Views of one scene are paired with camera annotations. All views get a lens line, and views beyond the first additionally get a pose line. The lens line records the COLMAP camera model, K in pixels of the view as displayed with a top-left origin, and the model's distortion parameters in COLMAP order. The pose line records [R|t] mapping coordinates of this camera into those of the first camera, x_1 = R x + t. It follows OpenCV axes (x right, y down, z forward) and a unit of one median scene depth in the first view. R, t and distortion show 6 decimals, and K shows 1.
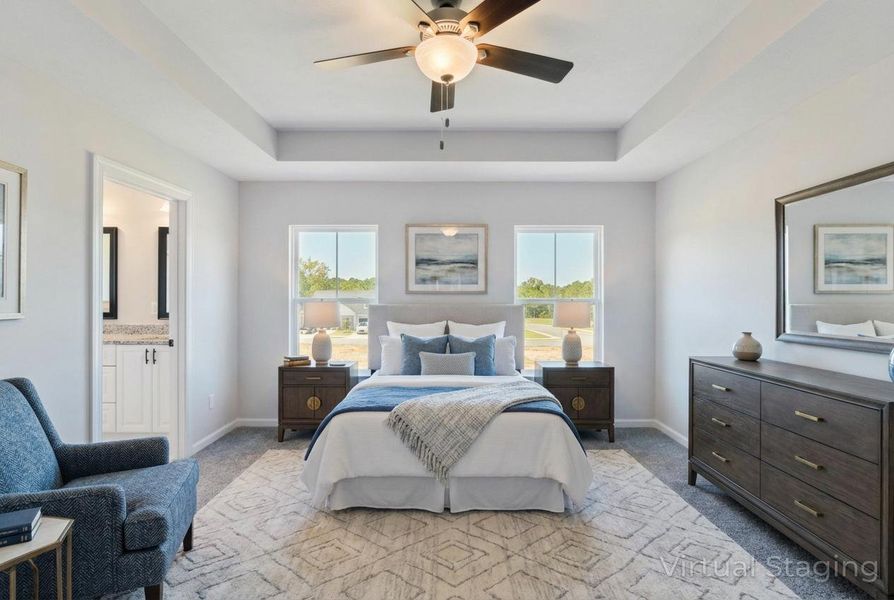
lens RADIAL K [[422.0, 0, 444.7], [0, 422.0, 292.8], [0, 0, 1]] dist [-0.002433, -0.000281]
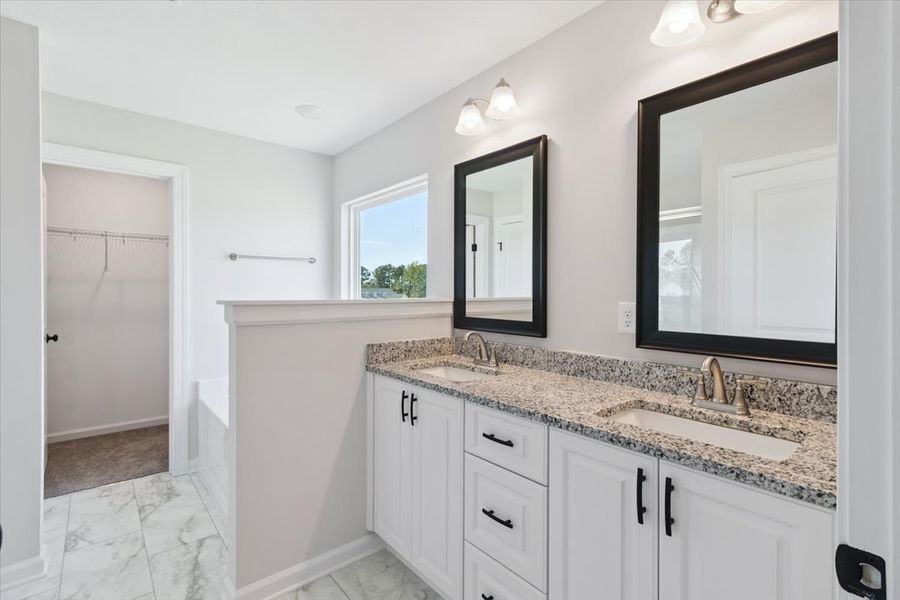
lens RADIAL K [[420.1, 0, 434.4], [0, 420.1, 294.9], [0, 0, 1]] dist [0.000037, -0.000107]
pose [[0.625745, 0.003348, -0.780021, -0.610034], [0.002146, 0.999980, 0.006014, 0.016839], [0.780025, -0.005437, 0.625725, 0.760957]]
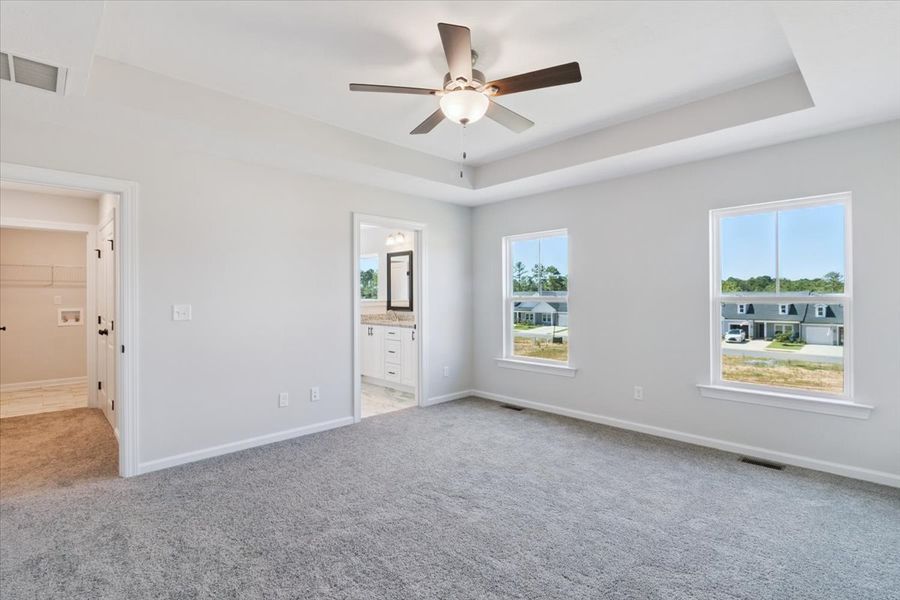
lens RADIAL K [[425.0, 0, 447.1], [0, 425.0, 295.8], [0, 0, 1]] dist [0.002683, 0.000217]
pose [[0.700730, -0.006376, -0.713398, 0.482174], [0.007398, 0.999971, -0.001670, 0.013288], [0.713388, -0.004107, 0.700757, 0.028950]]
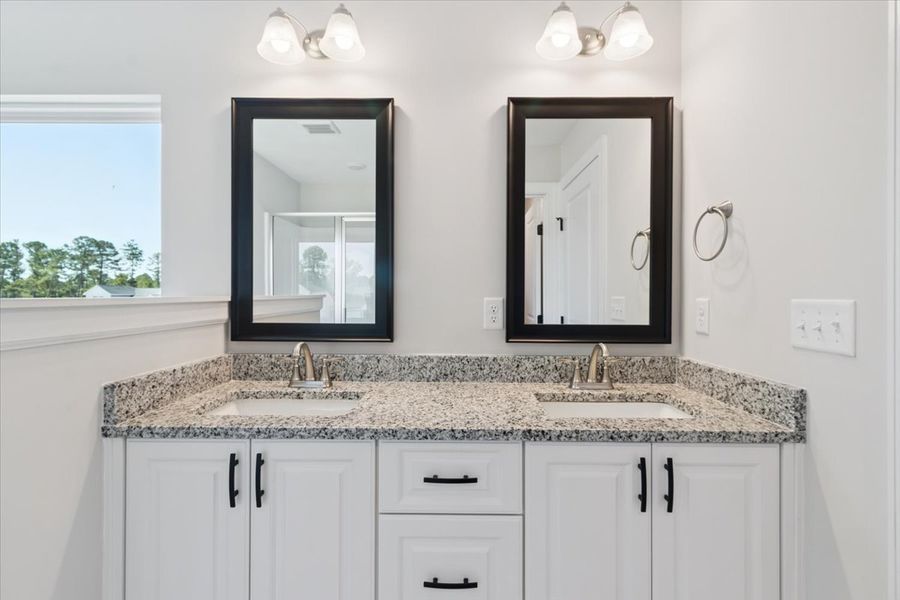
lens RADIAL K [[425.0, 0, 447.1], [0, 425.0, 295.8], [0, 0, 1]] dist [0.002683, 0.000217]
pose [[0.999907, -0.000570, -0.013643, -0.885276], [0.000661, 0.999978, 0.006667, 0.023188], [0.013639, -0.006676, 0.999885, 0.753193]]
